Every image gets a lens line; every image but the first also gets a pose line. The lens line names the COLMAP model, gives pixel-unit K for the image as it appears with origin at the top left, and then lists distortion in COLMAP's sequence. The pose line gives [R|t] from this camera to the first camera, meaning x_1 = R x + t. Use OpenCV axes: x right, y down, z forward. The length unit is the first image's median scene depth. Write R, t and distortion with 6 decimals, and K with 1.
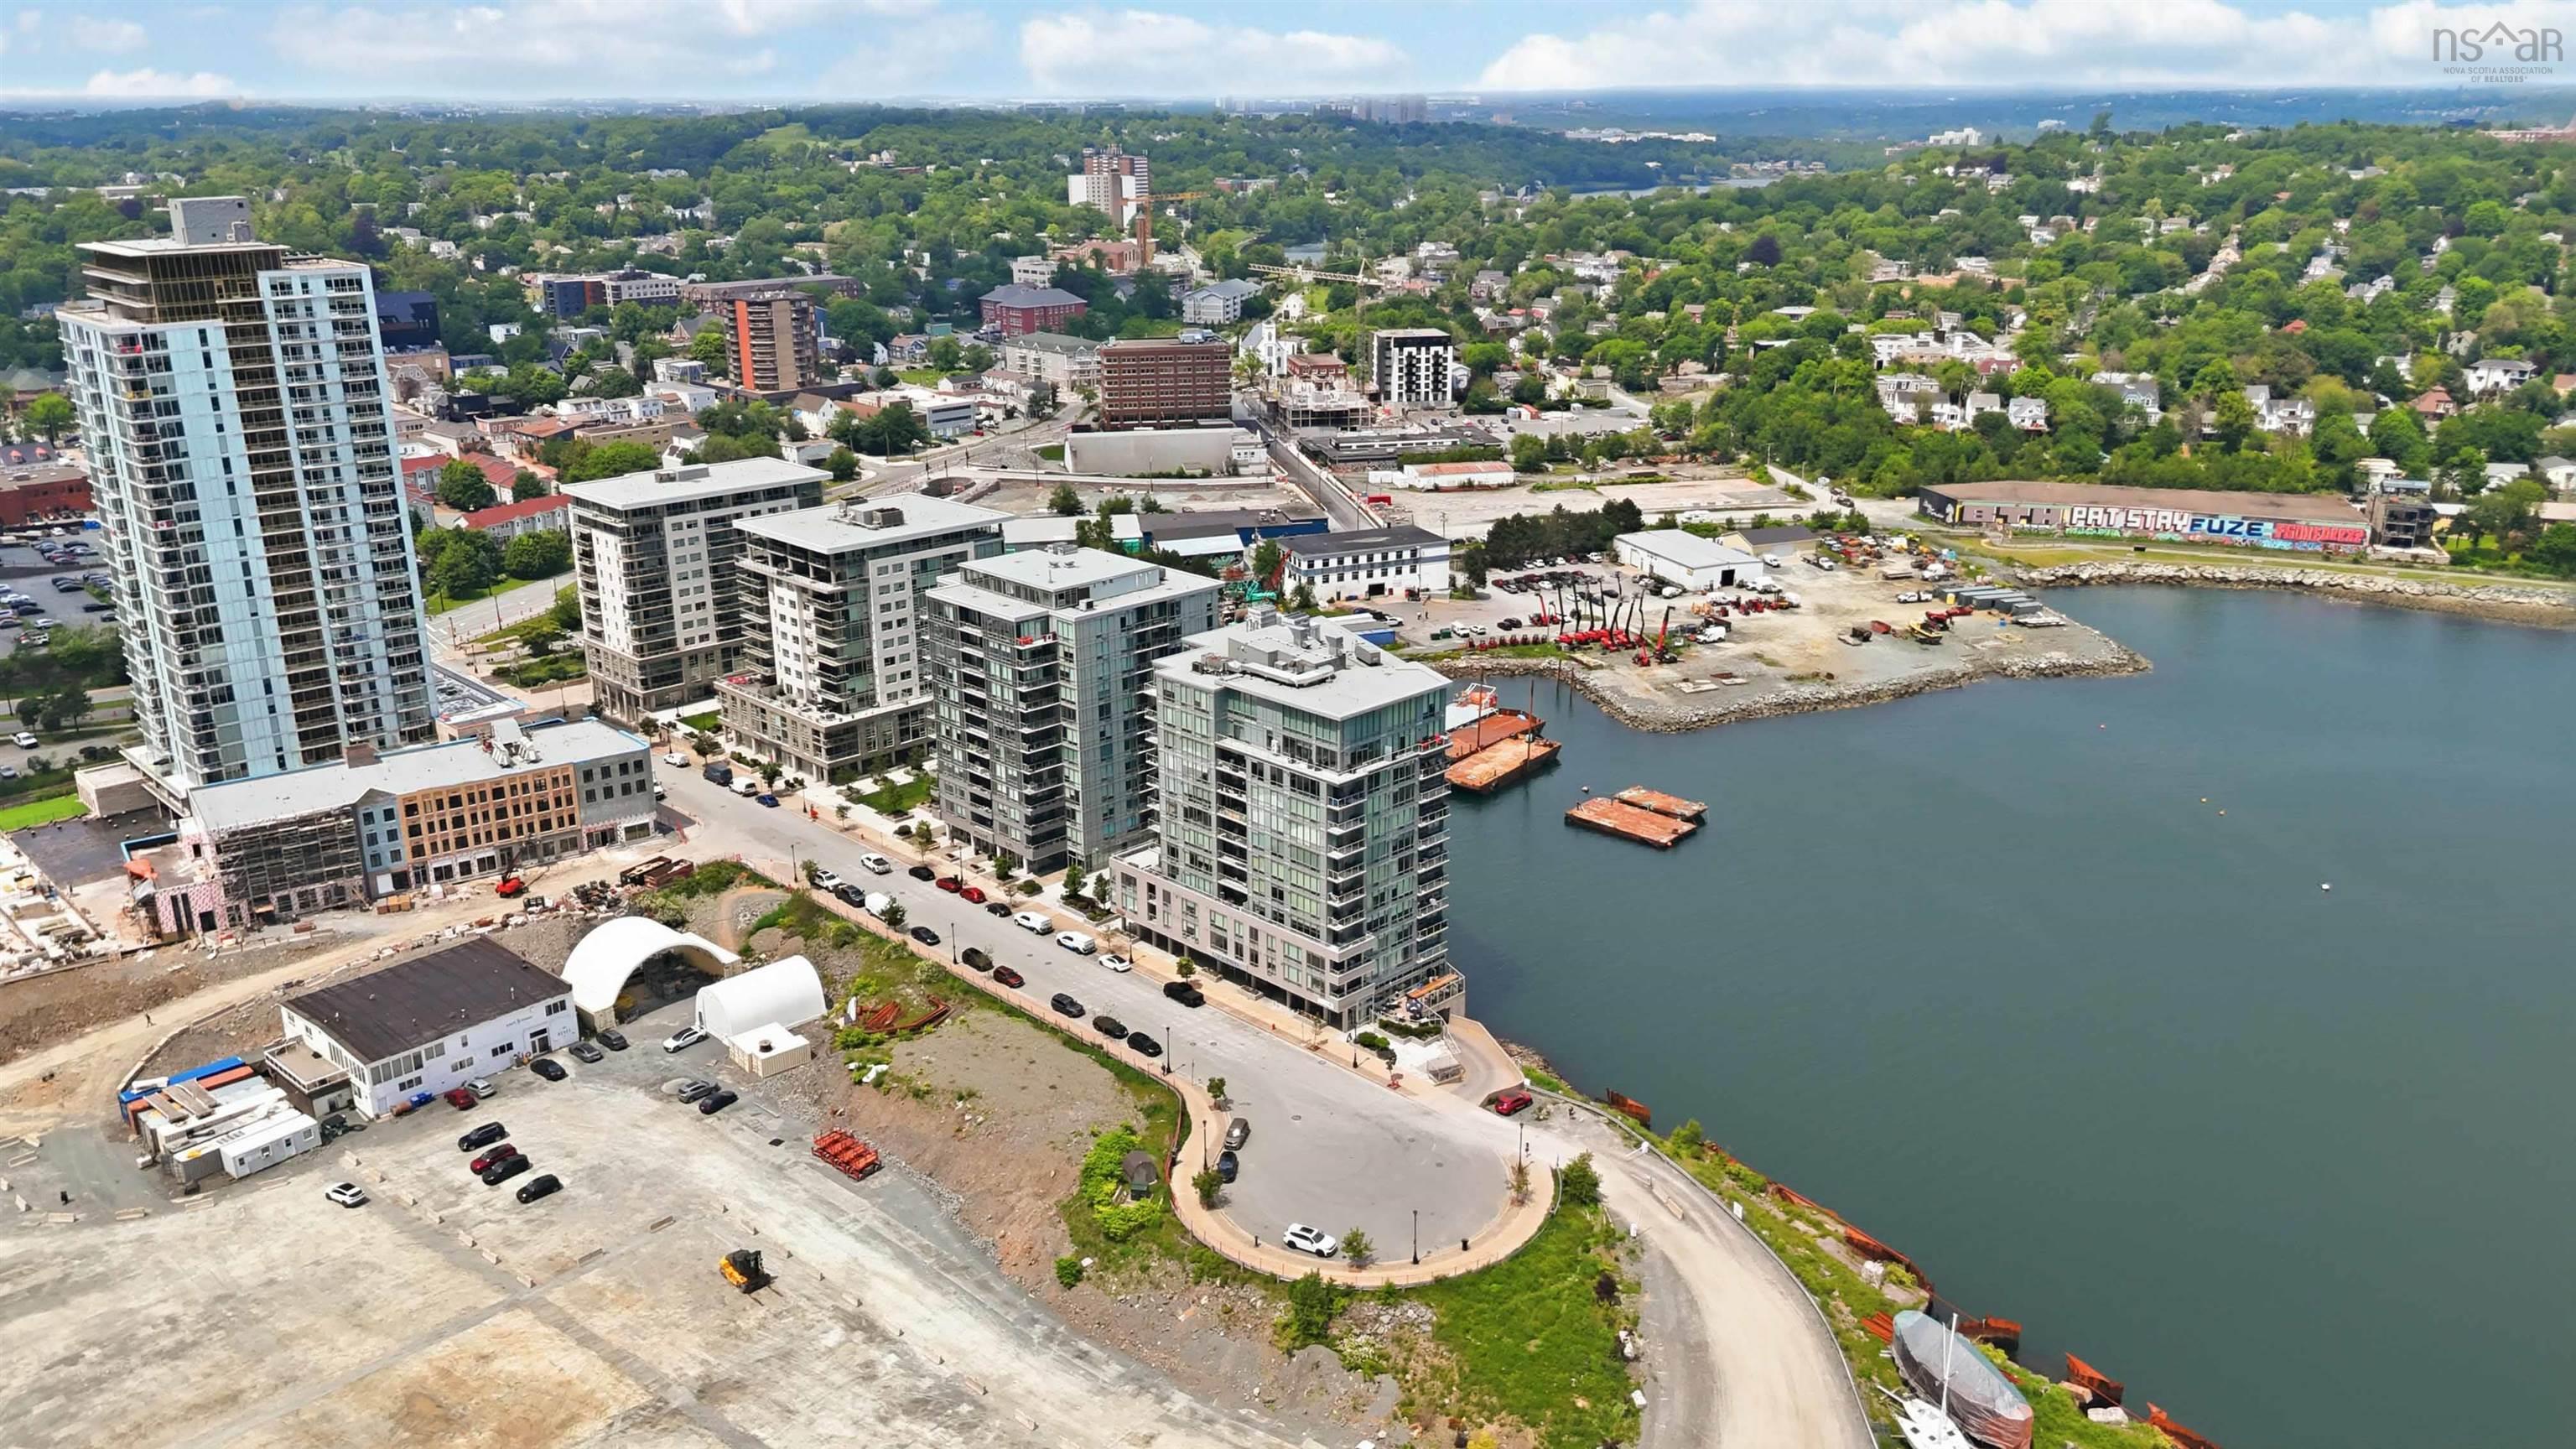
lens RADIAL K [[1885.8, 0, 1300.1], [0, 1885.8, 728.0], [0, 0, 1]] dist [0.138121, -0.275307]
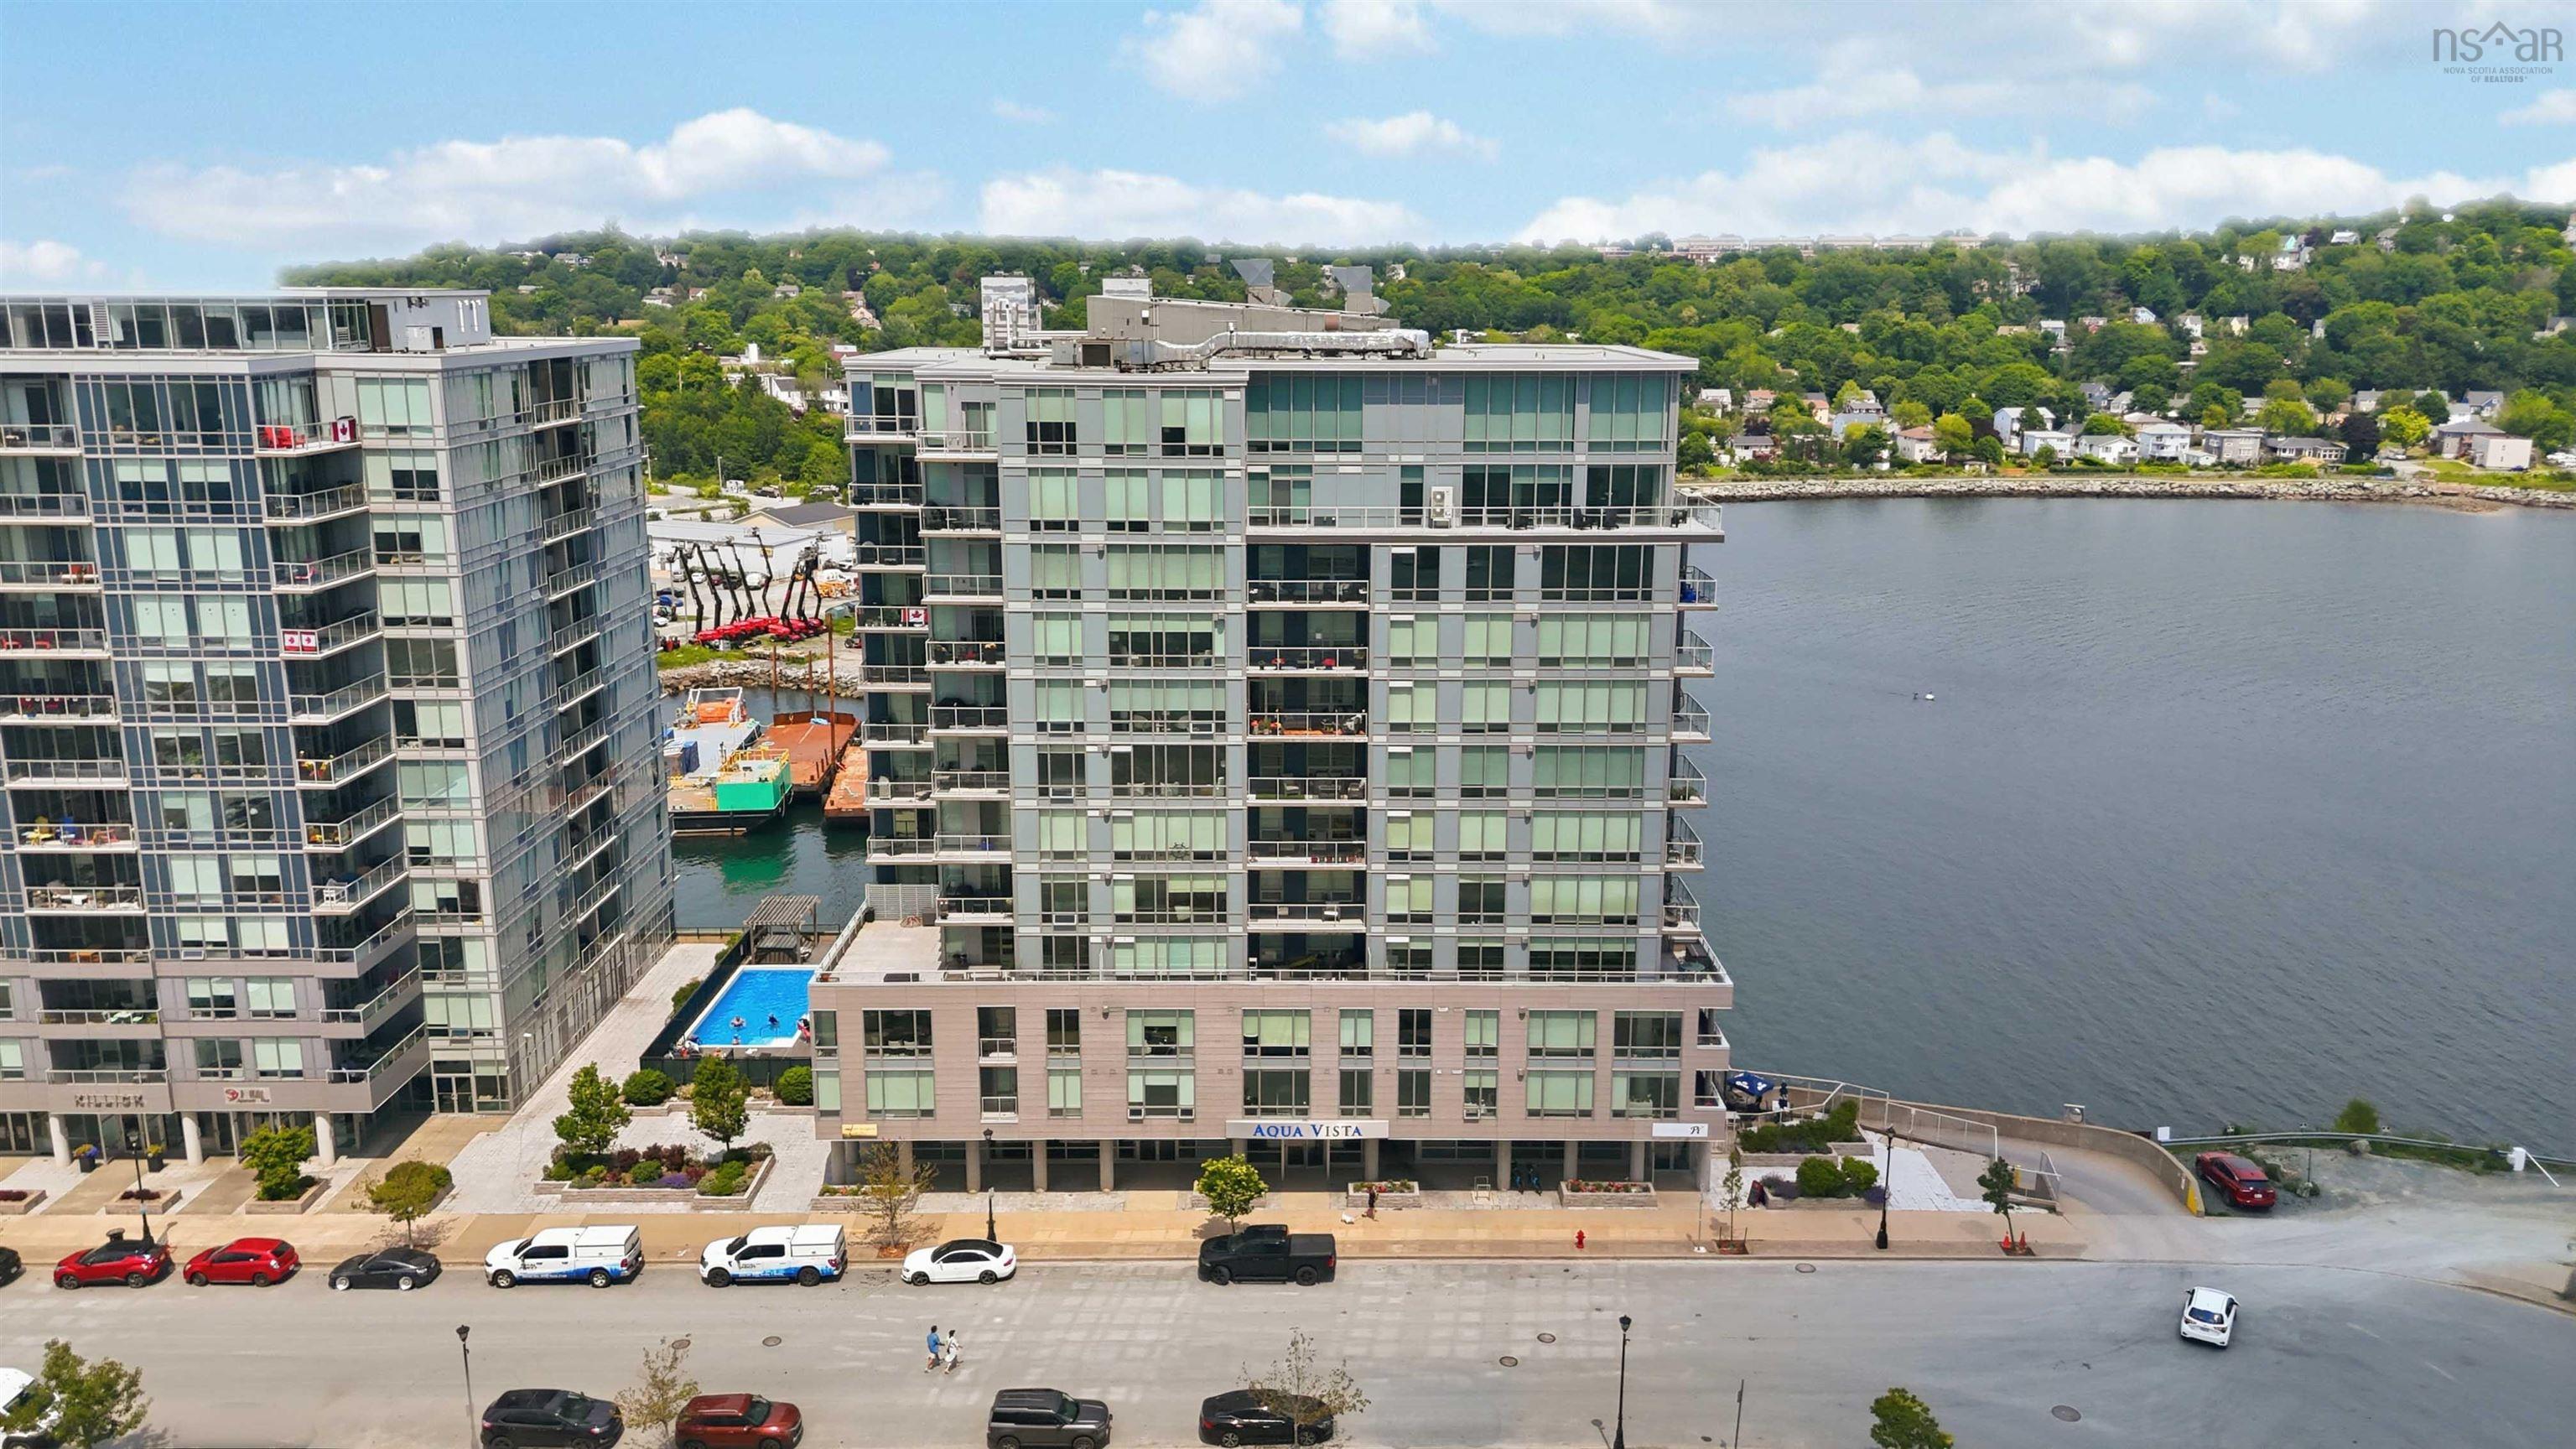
lens RADIAL K [[1897.1, 0, 1297.9], [0, 1897.1, 729.3], [0, 0, 1]] dist [0.067686, -0.063504]
pose [[0.704781, -0.156158, 0.692025, -0.219700], [0.217502, 0.976059, -0.001260, 0.035020], [-0.675261, 0.151405, 0.721872, 0.551999]]
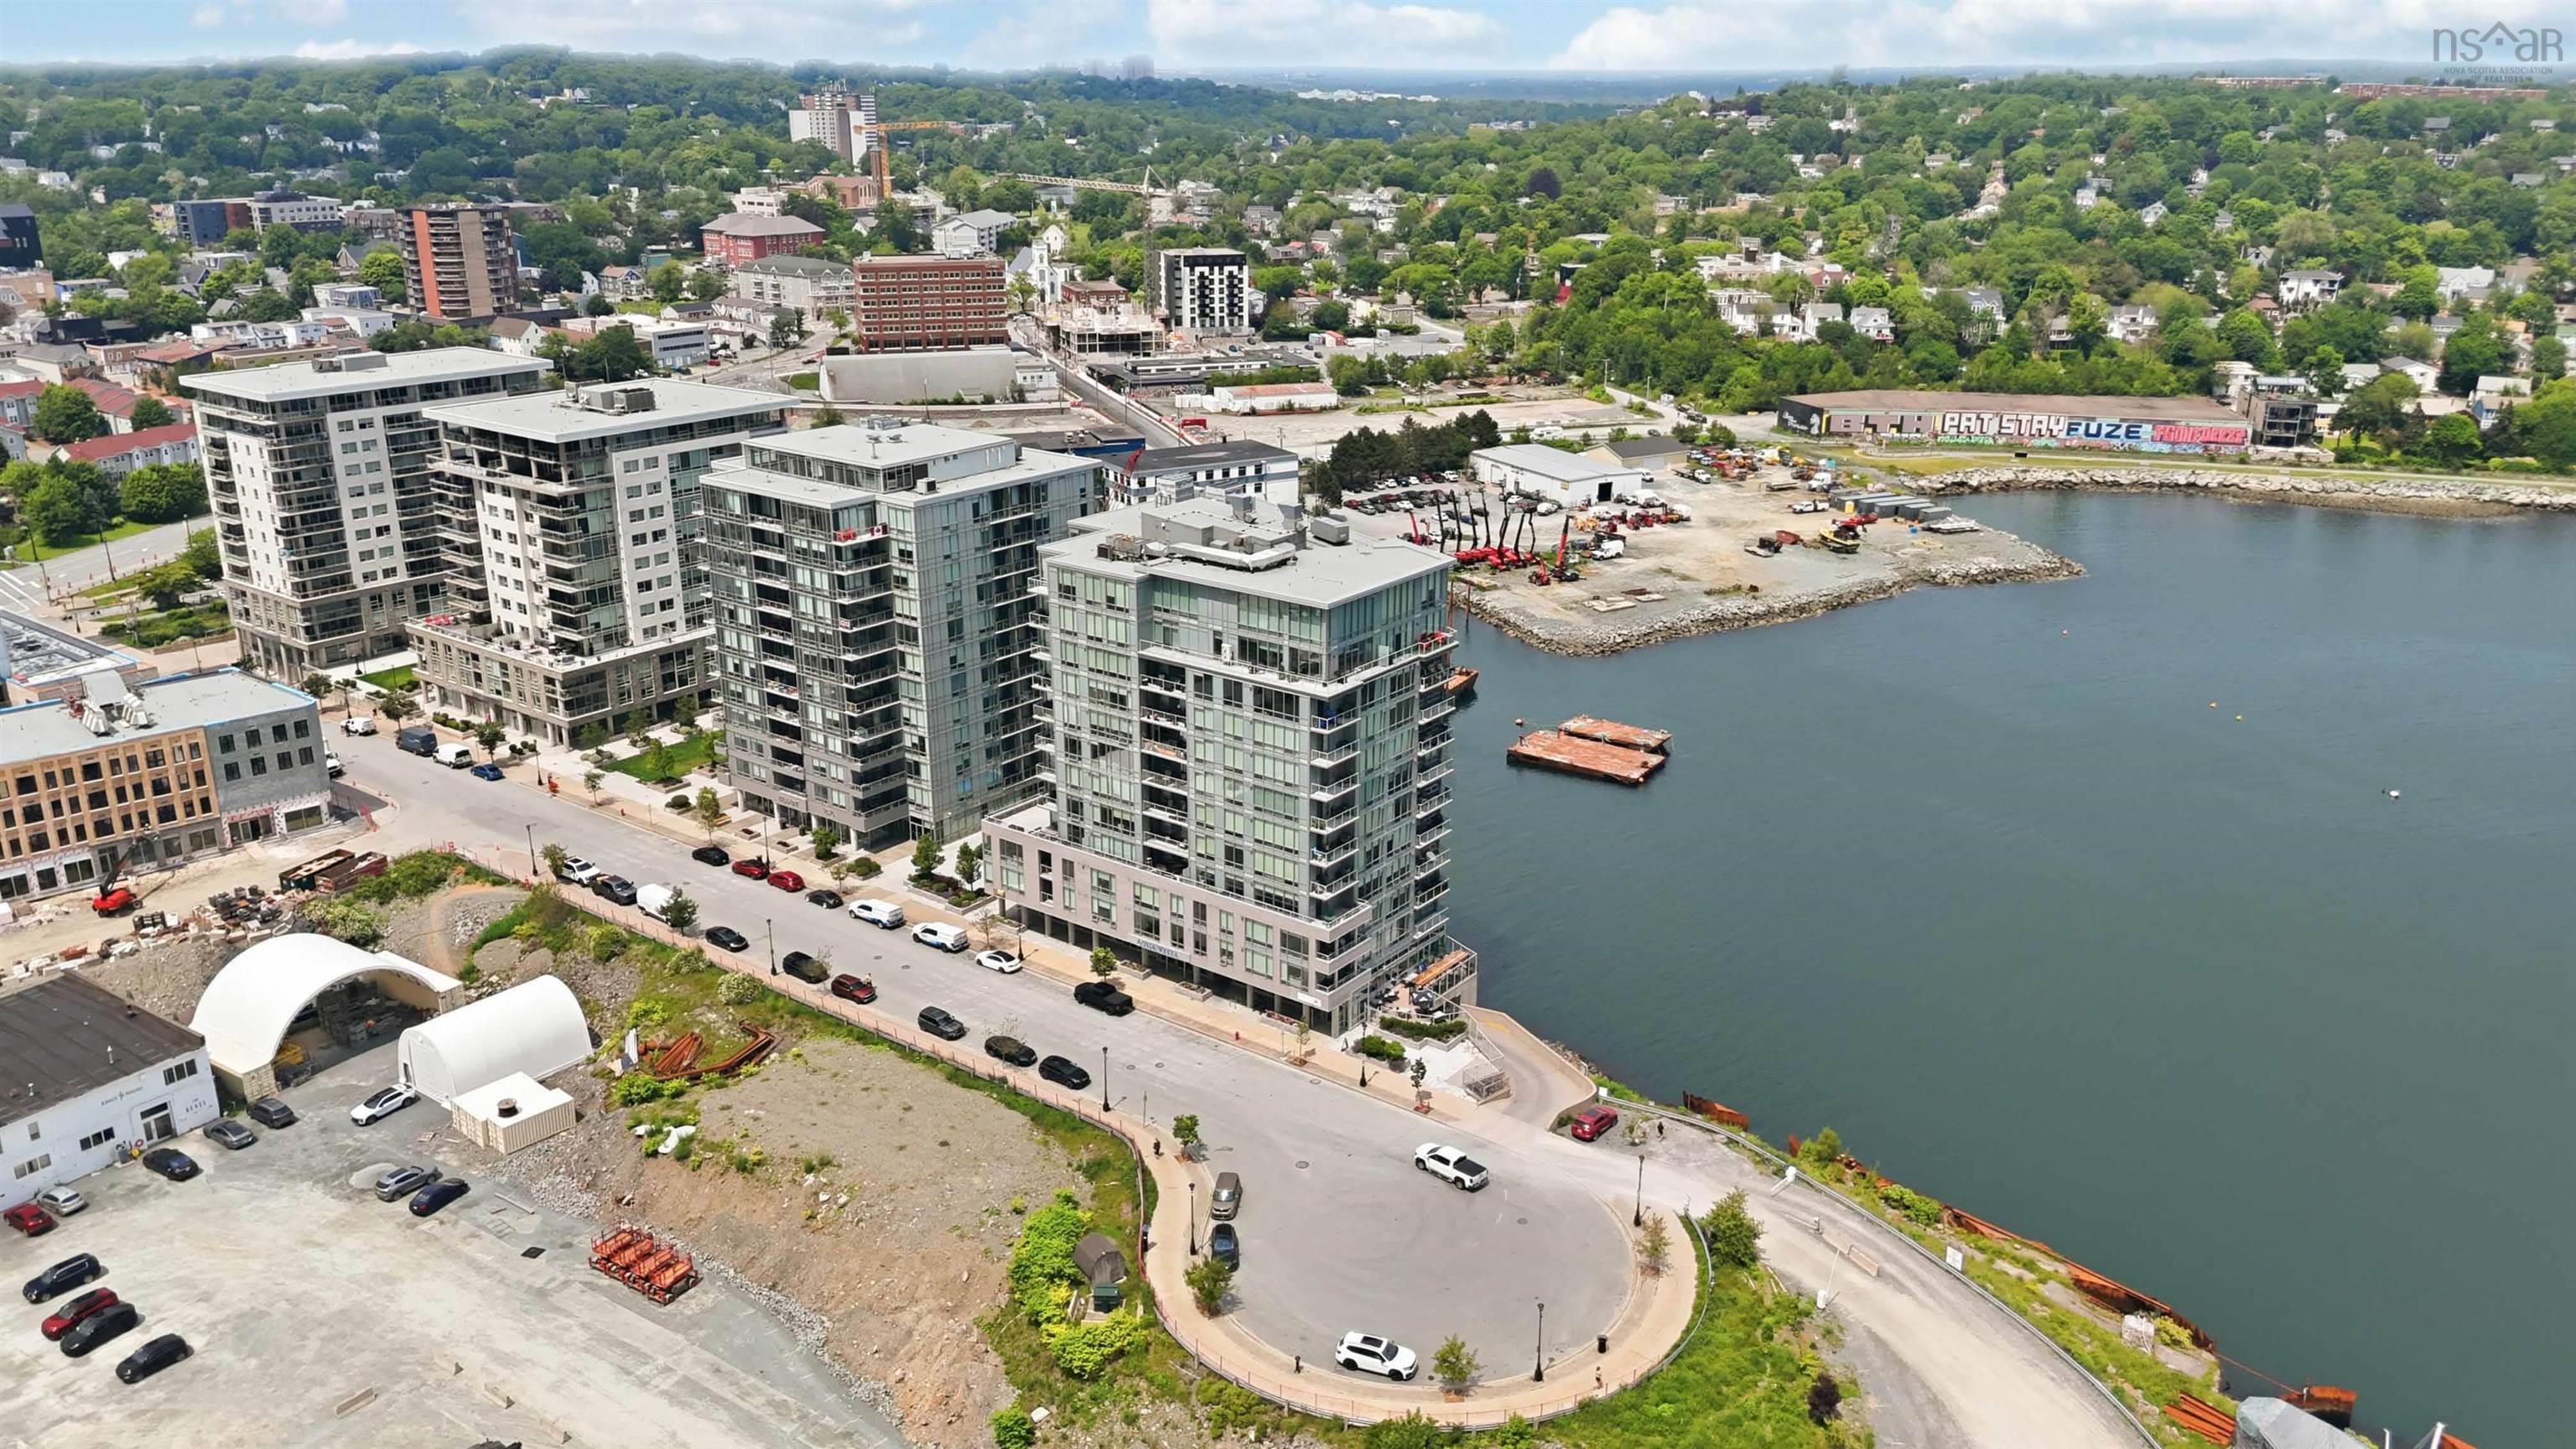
lens RADIAL K [[1892.8, 0, 1300.0], [0, 1892.8, 730.0], [0, 0, 1]] dist [0.082507, -0.085244]
pose [[0.989929, -0.038680, 0.136176, -0.062583], [0.037179, 0.999217, 0.013549, 0.022674], [-0.136594, -0.008349, 0.990592, 0.200856]]
